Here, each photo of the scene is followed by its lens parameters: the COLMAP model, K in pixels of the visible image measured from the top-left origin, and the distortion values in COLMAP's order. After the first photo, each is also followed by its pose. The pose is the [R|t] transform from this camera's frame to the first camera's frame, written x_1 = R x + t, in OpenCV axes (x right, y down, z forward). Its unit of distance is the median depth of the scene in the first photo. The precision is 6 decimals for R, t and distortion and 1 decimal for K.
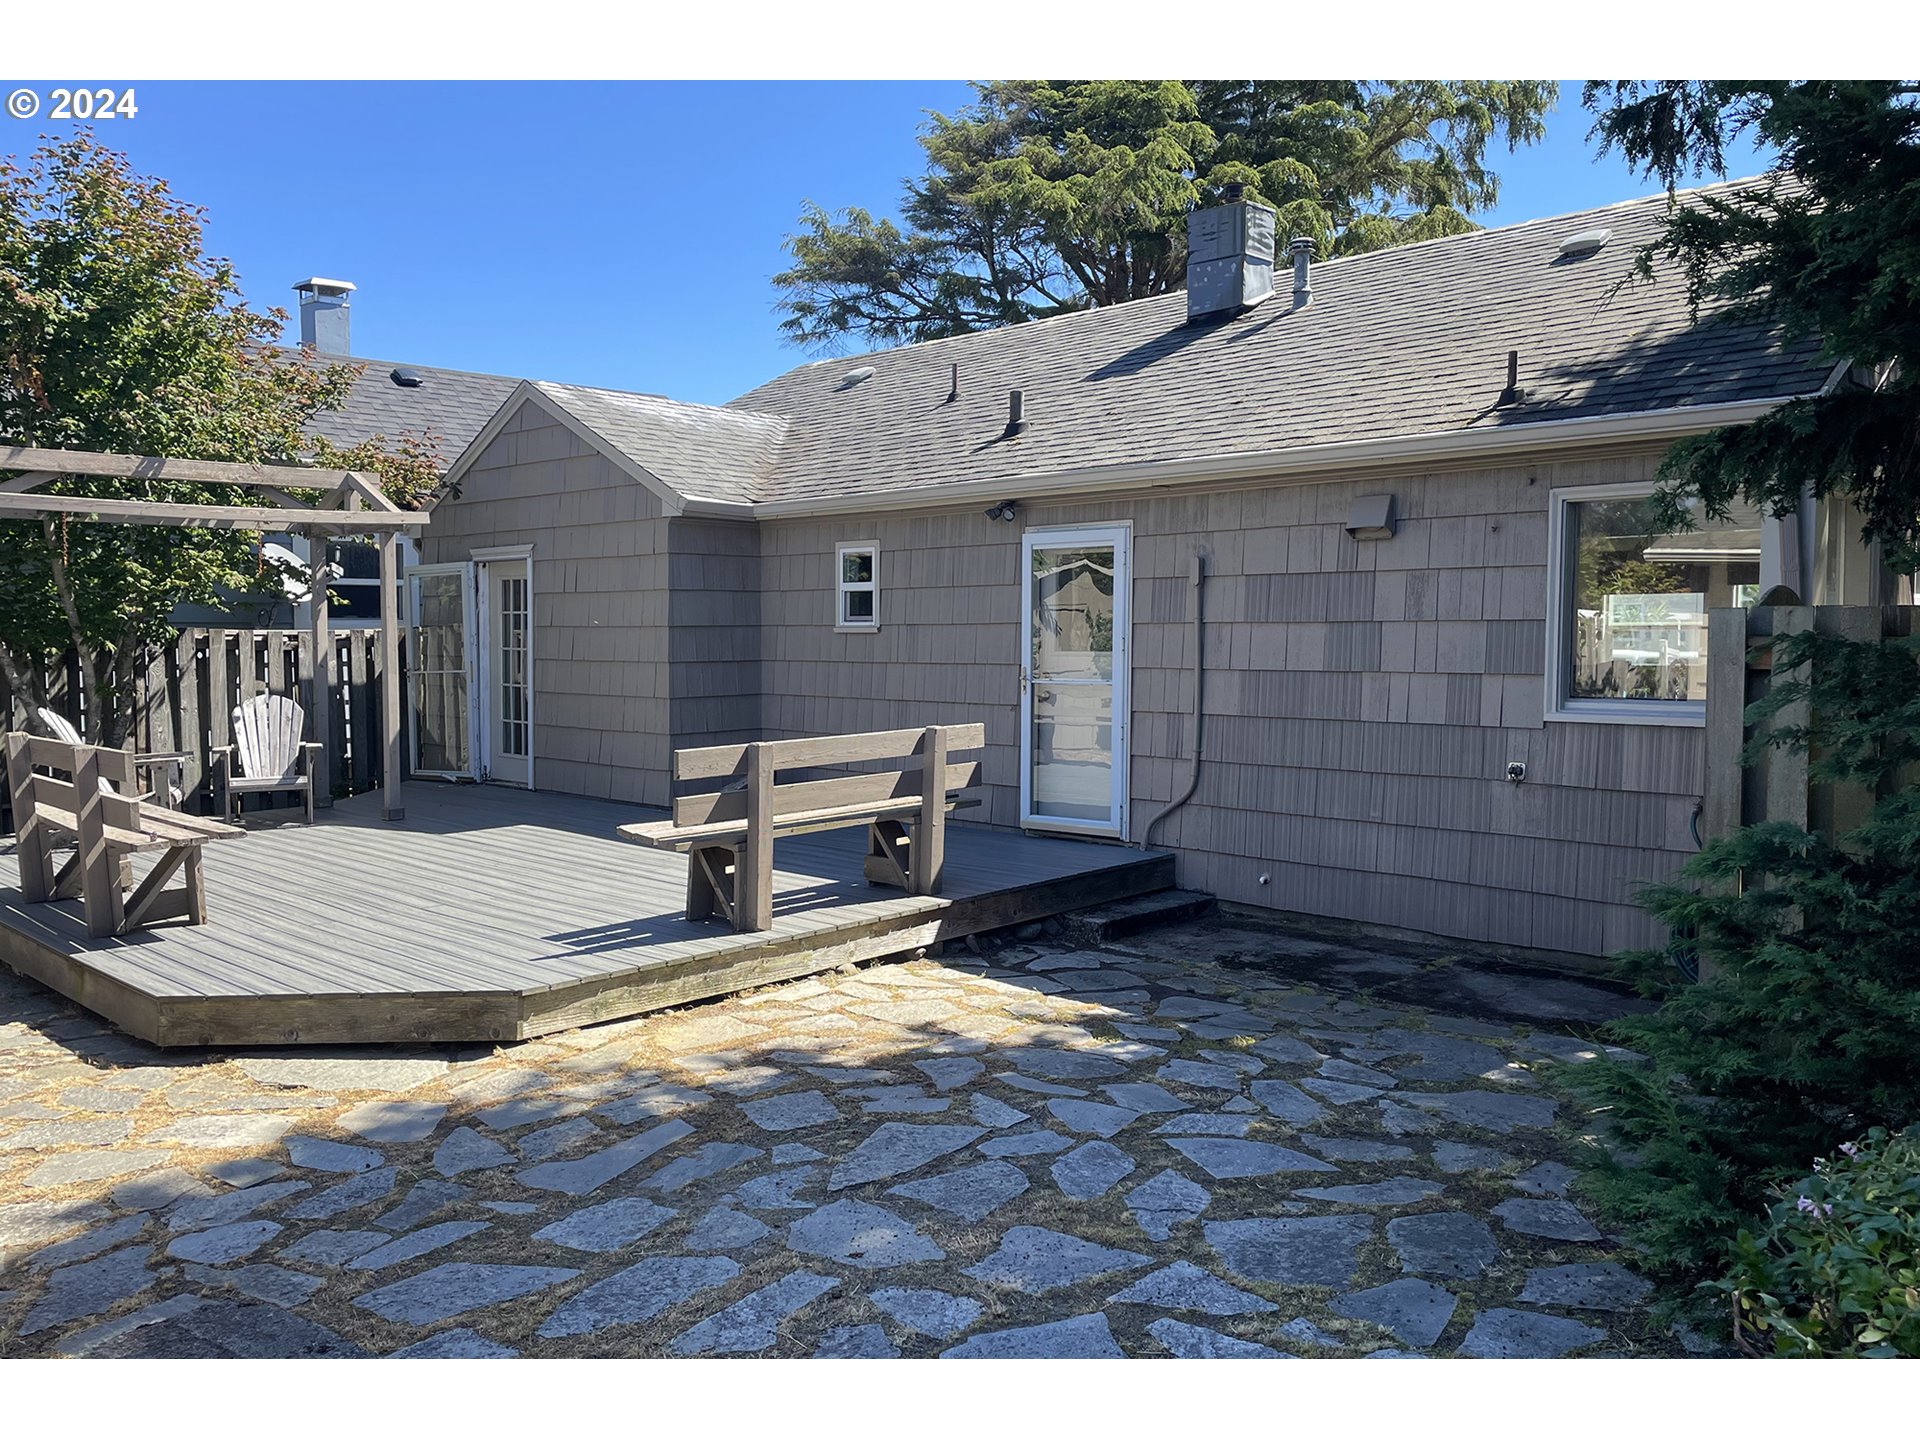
lens RADIAL K [[1463.5, 0, 960.0], [0, 1463.5, 720.0], [0, 0, 1]] dist [-0.003839, -0.002925]
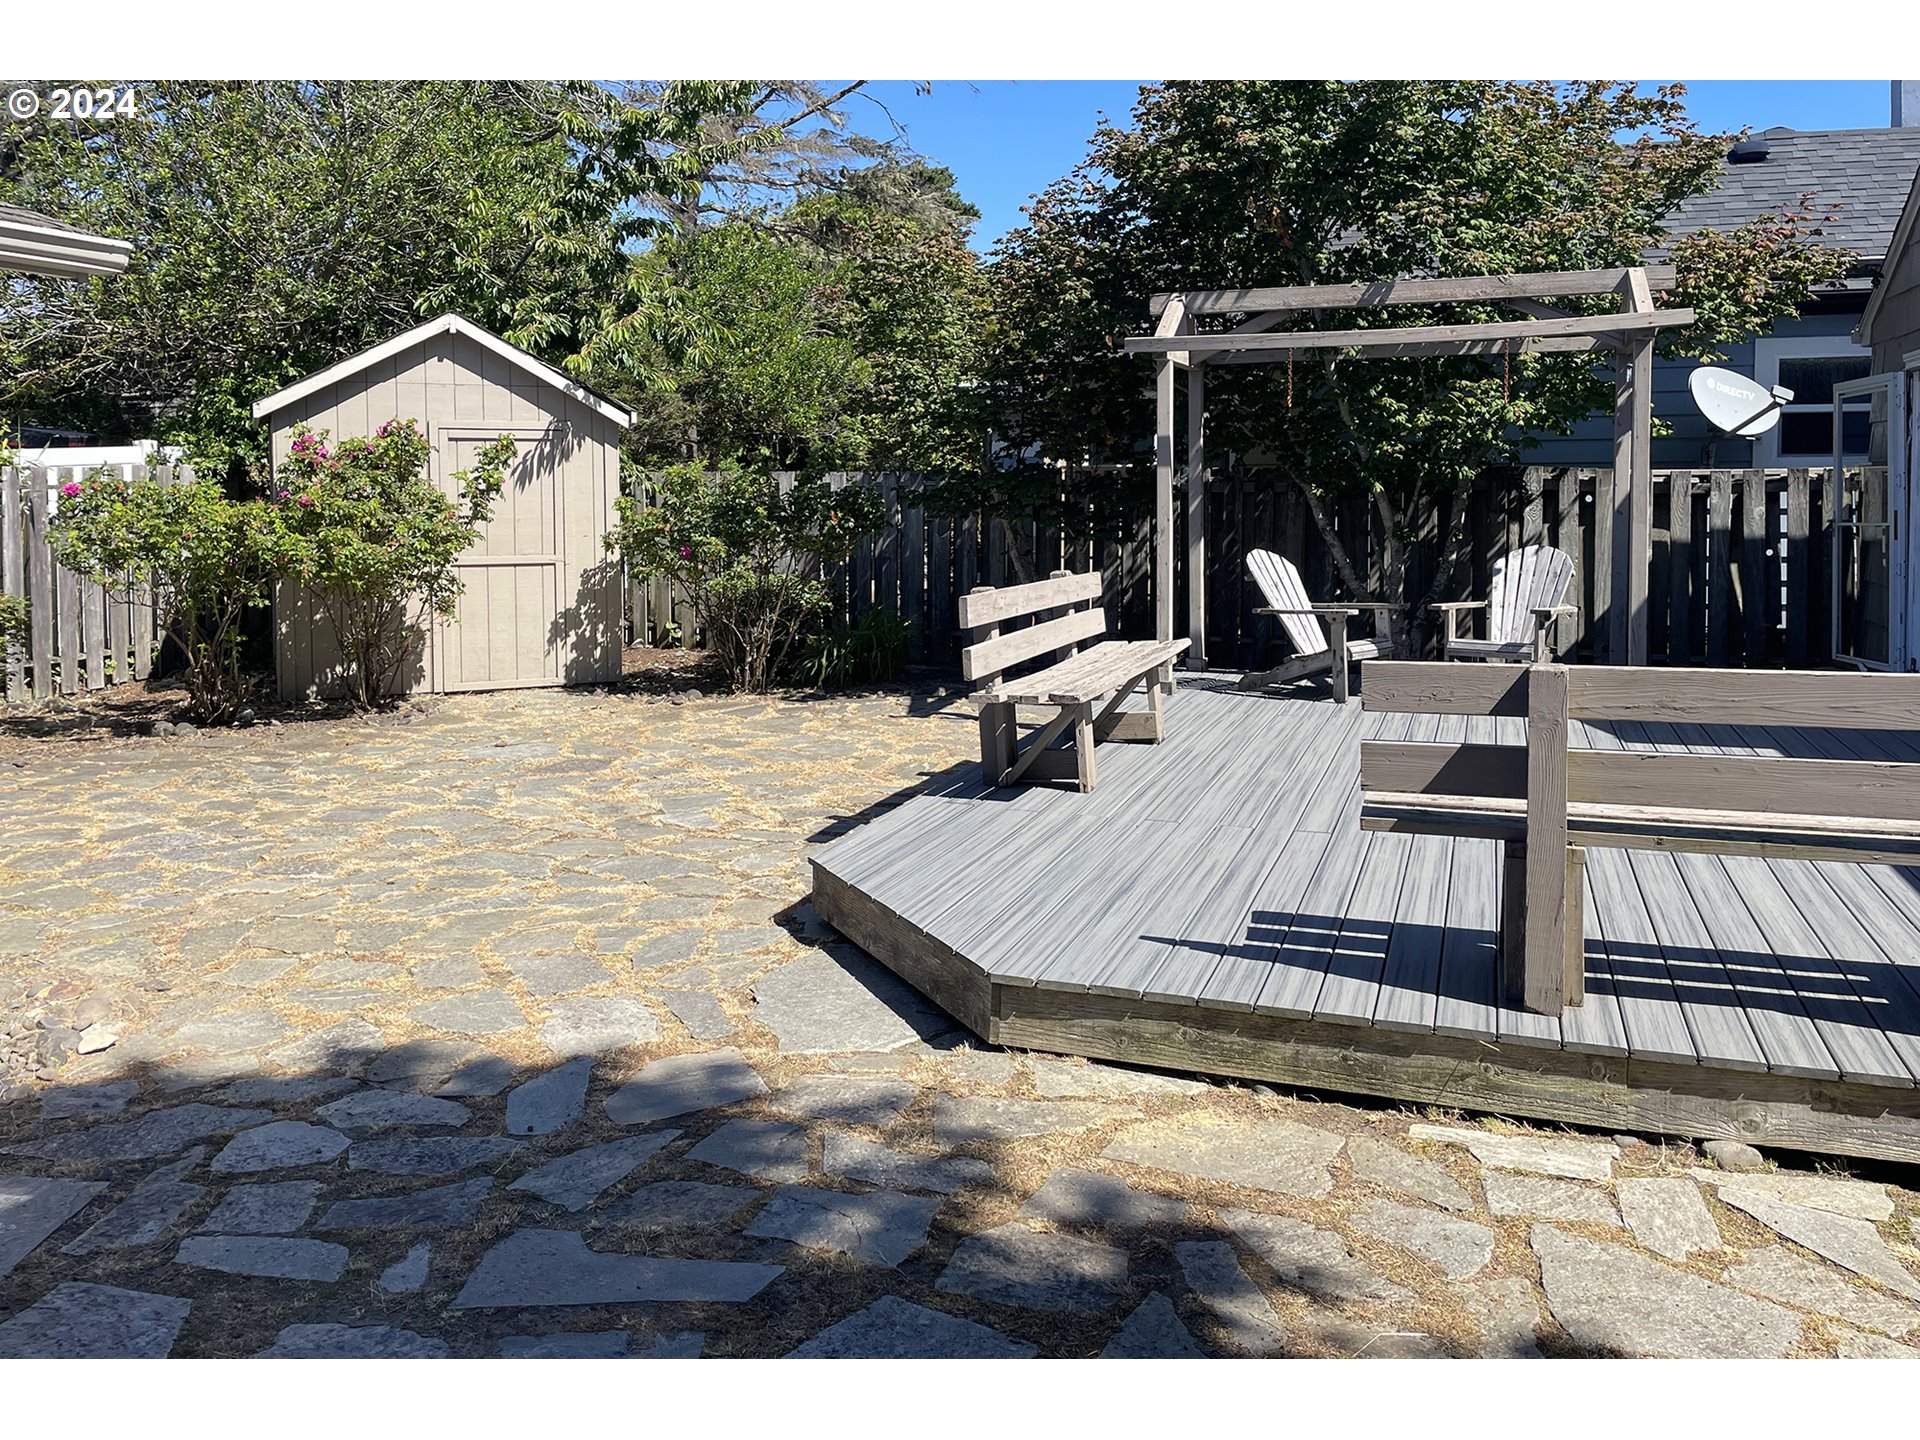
lens RADIAL K [[1430.9, 0, 958.9], [0, 1430.9, 527.6], [0, 0, 1]] dist [0.032621, -0.002275]
pose [[0.393381, 0.029010, -0.918918, 0.284334], [-0.051967, 0.998606, 0.009279, -0.030313], [0.917906, 0.044103, 0.394340, 0.627447]]
